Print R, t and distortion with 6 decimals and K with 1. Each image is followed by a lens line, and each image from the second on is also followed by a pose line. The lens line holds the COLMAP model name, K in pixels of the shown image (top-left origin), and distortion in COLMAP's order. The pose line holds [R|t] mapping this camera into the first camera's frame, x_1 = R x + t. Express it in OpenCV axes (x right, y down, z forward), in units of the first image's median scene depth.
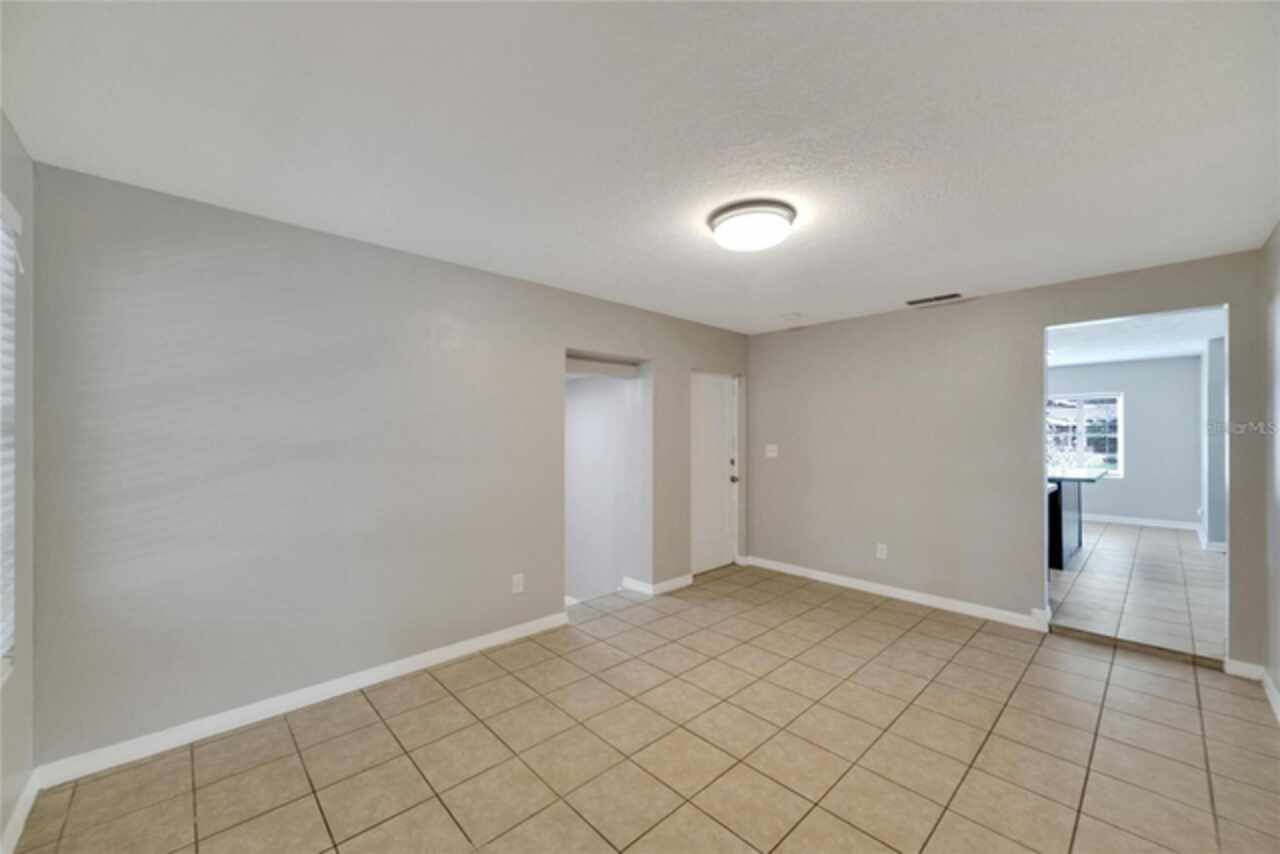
lens RADIAL K [[503.6, 0, 636.6], [0, 503.6, 425.3], [0, 0, 1]] dist [-0.001755, -0.000150]
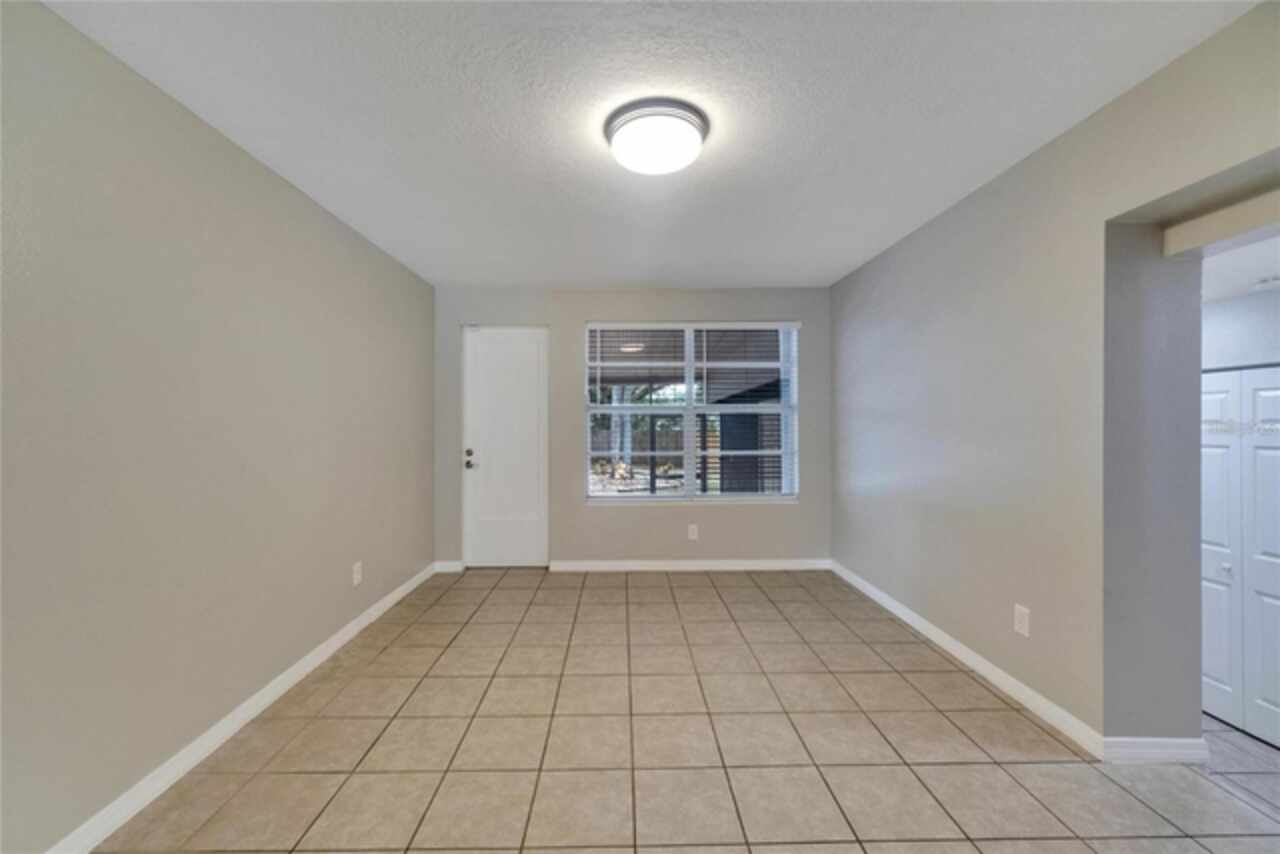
lens RADIAL K [[503.6, 0, 636.6], [0, 503.6, 425.3], [0, 0, 1]] dist [-0.001755, -0.000150]
pose [[-0.664834, 0.007858, -0.746950, 0.845584], [0.012639, 0.999920, -0.000730, 0.066376], [0.746885, -0.009926, -0.664880, 1.491791]]
